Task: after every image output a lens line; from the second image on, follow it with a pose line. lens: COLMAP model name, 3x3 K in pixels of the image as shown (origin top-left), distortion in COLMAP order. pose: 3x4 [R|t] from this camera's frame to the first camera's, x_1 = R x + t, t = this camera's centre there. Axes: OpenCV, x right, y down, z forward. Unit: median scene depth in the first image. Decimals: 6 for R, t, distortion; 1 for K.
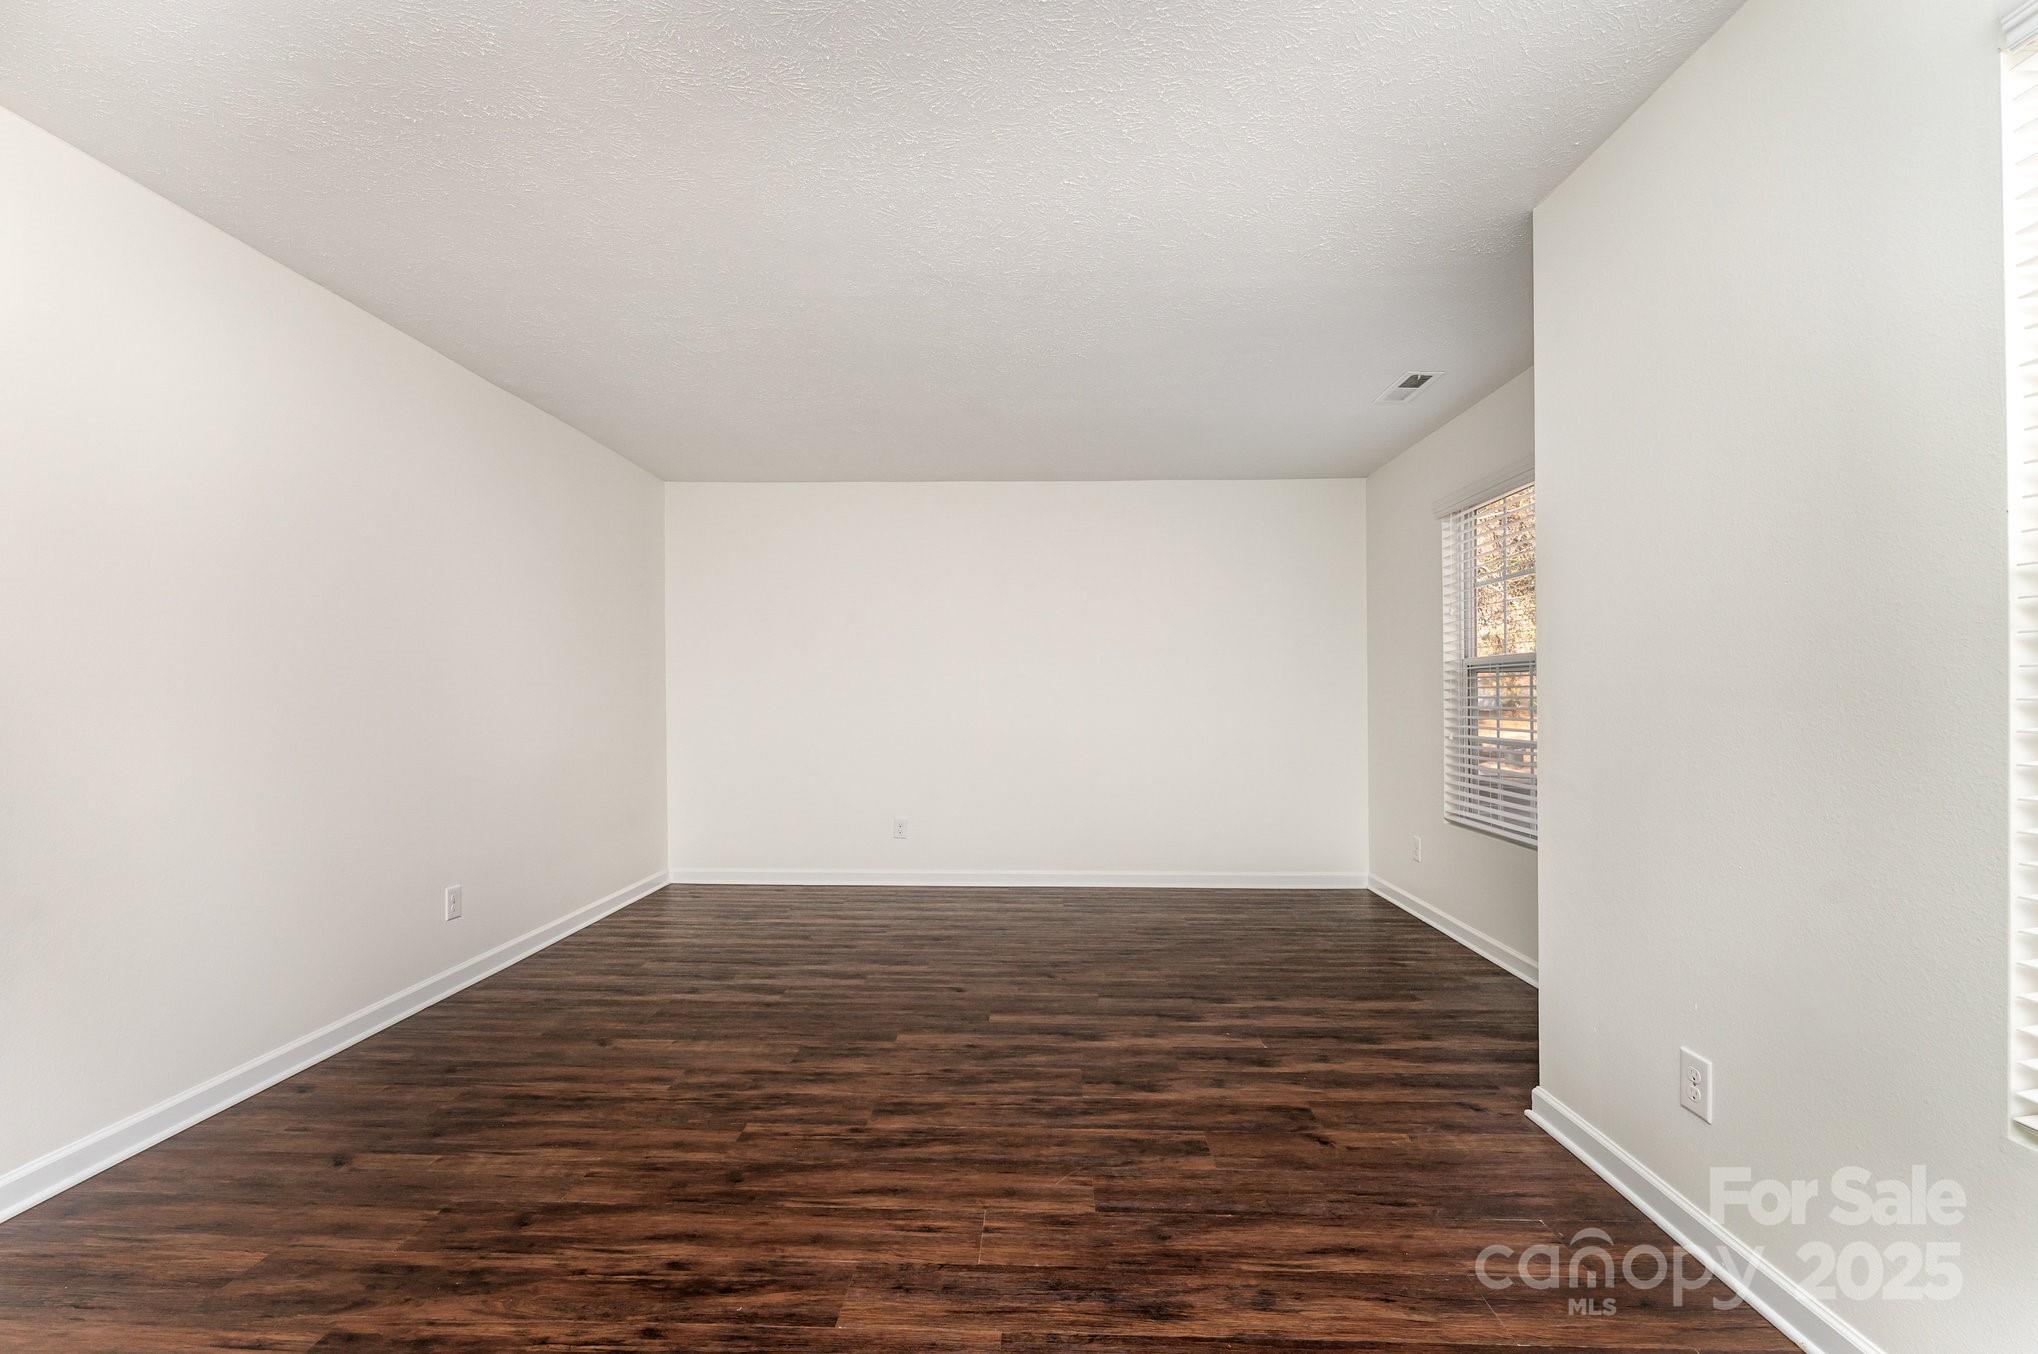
lens RADIAL K [[849.6, 0, 1016.4], [0, 849.6, 688.3], [0, 0, 1]] dist [-0.023836, -0.000228]
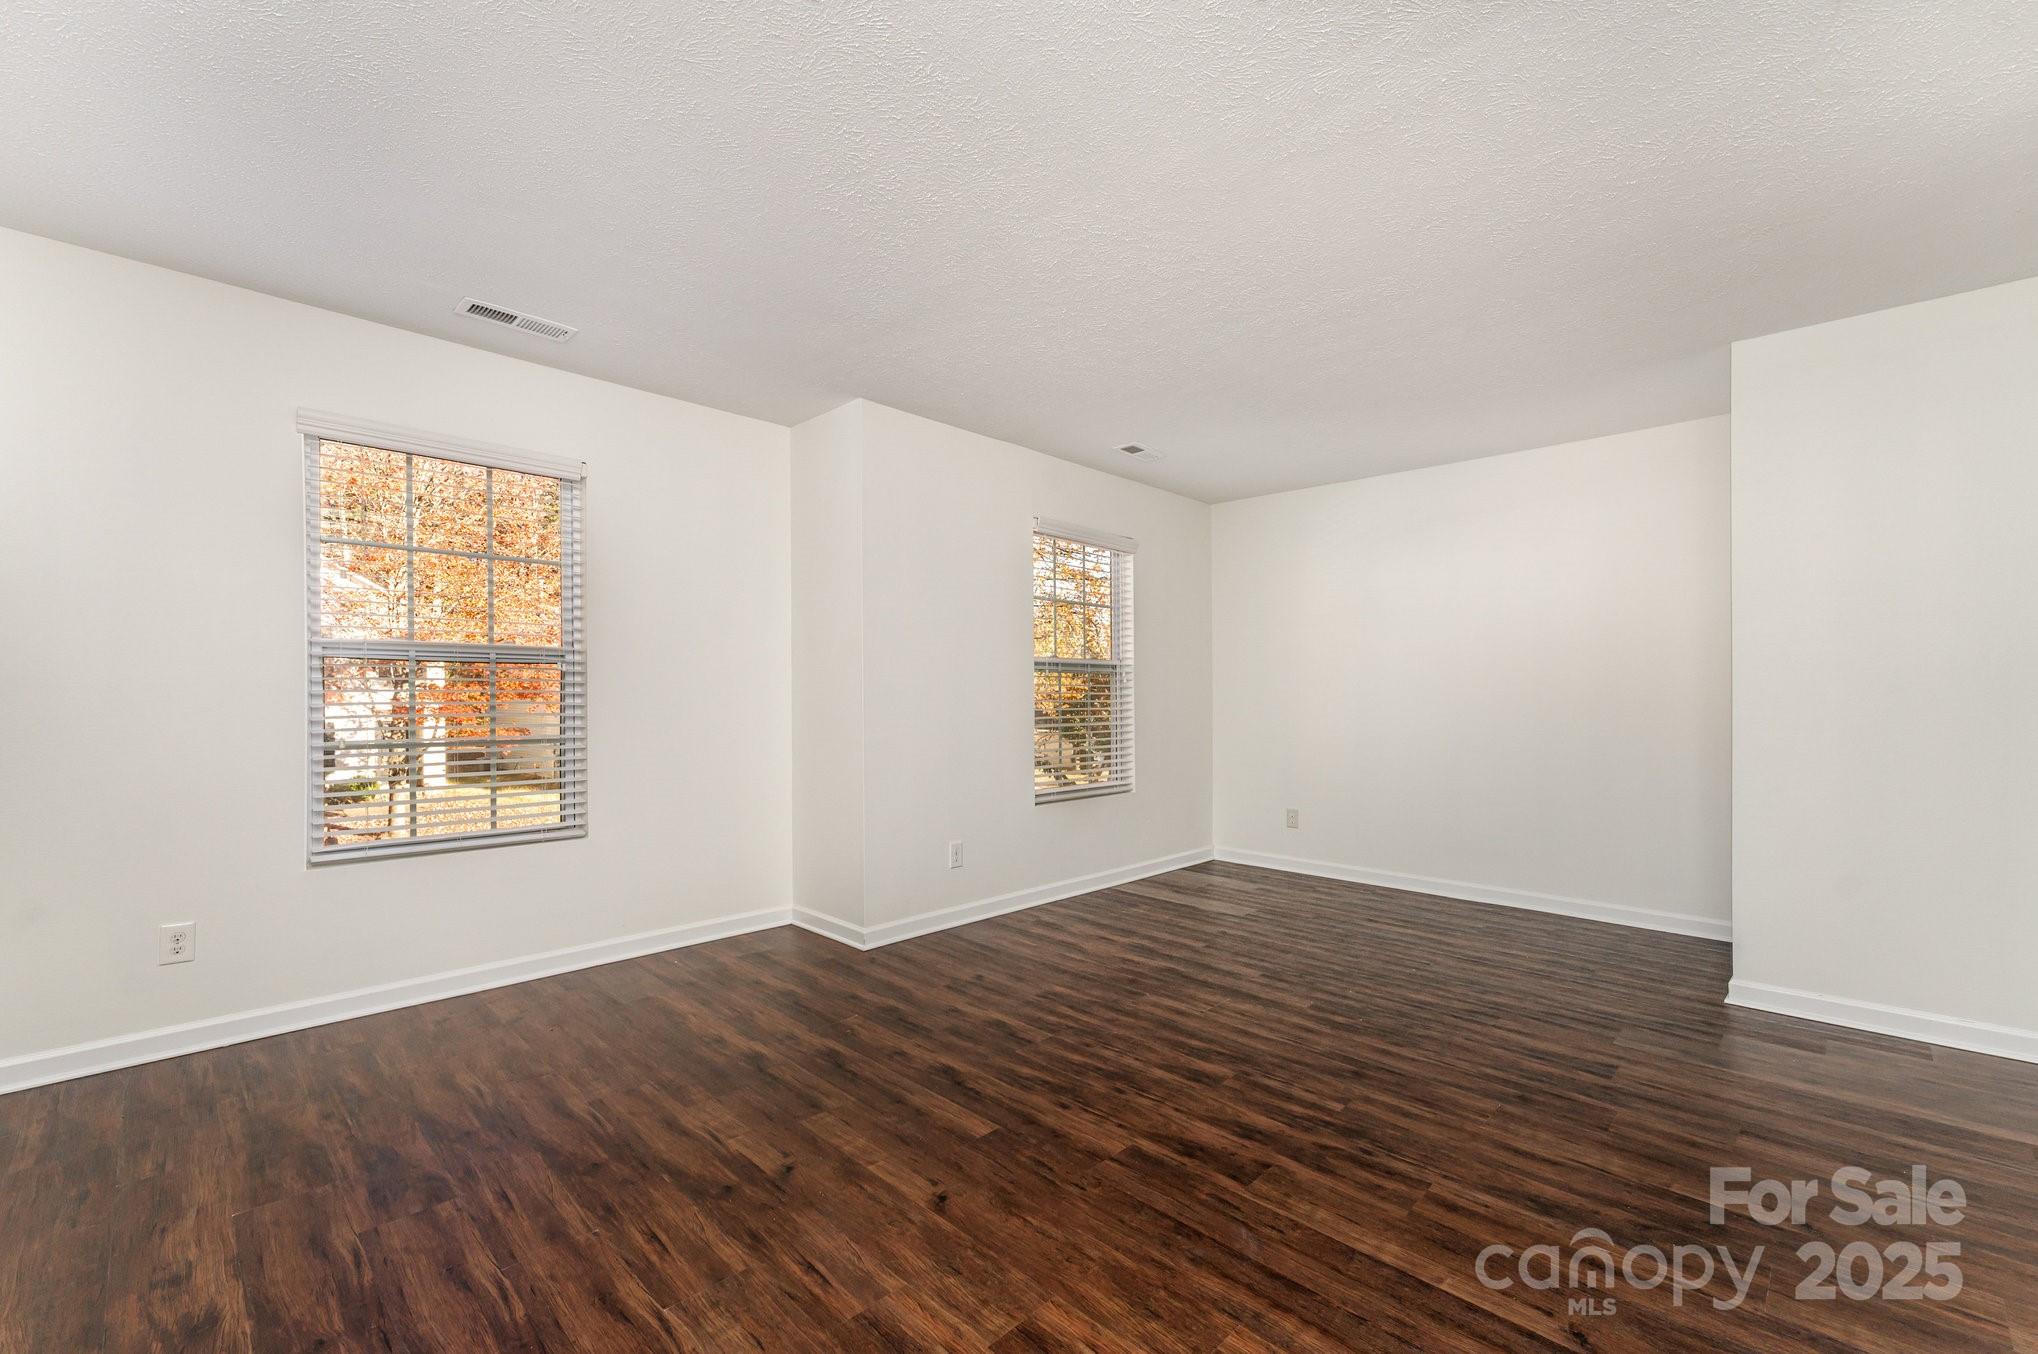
lens RADIAL K [[849.6, 0, 1013.9], [0, 849.6, 667.1], [0, 0, 1]] dist [-0.023836, -0.000228]
pose [[-0.734467, 0.017920, 0.678408, -0.703584], [-0.010655, 0.999224, -0.037930, 0.017588], [-0.678561, -0.035087, -0.733706, 1.960689]]
